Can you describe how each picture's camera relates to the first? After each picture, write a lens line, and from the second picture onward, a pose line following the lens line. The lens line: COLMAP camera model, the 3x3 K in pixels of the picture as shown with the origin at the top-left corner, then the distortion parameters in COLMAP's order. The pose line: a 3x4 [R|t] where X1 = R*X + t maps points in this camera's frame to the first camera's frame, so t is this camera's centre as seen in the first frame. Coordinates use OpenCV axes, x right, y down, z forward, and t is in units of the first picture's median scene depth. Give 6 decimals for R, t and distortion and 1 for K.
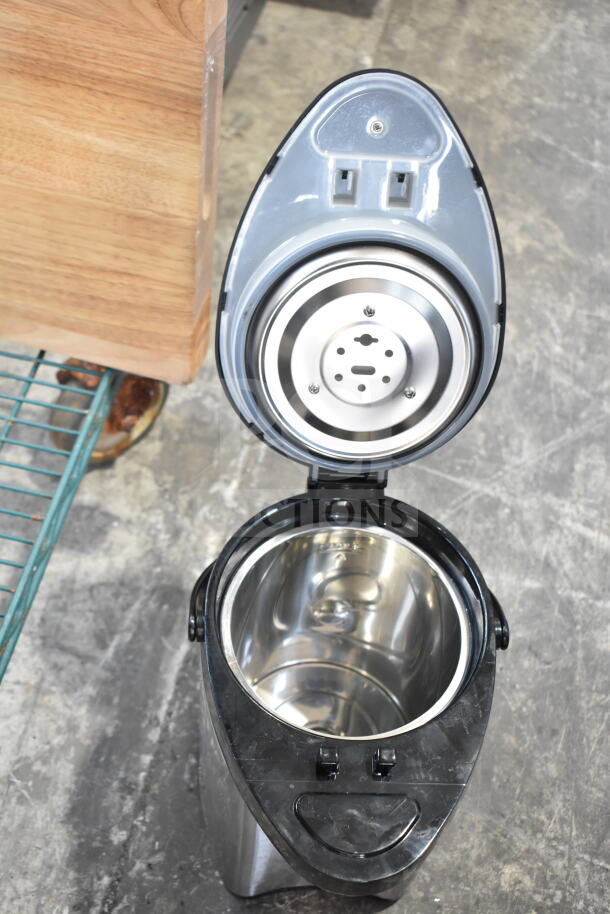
lens RADIAL K [[1119.3, 0, 299.8], [0, 1119.3, 462.7], [0, 0, 1]] dist [-0.027933, 0.000000]
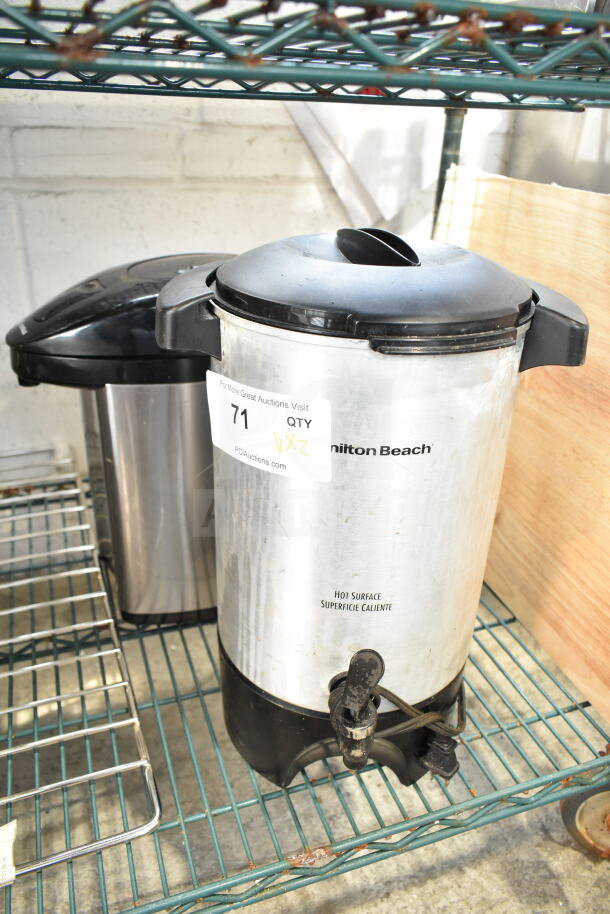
lens RADIAL K [[691.5, 0, 303.2], [0, 691.5, 457.5], [0, 0, 1]] dist [-0.016528, 0.008833]
pose [[0.527565, 0.339960, -0.778526, 0.076498], [-0.692414, 0.703028, -0.162219, 0.037538], [0.492177, 0.624643, 0.606286, 0.265529]]
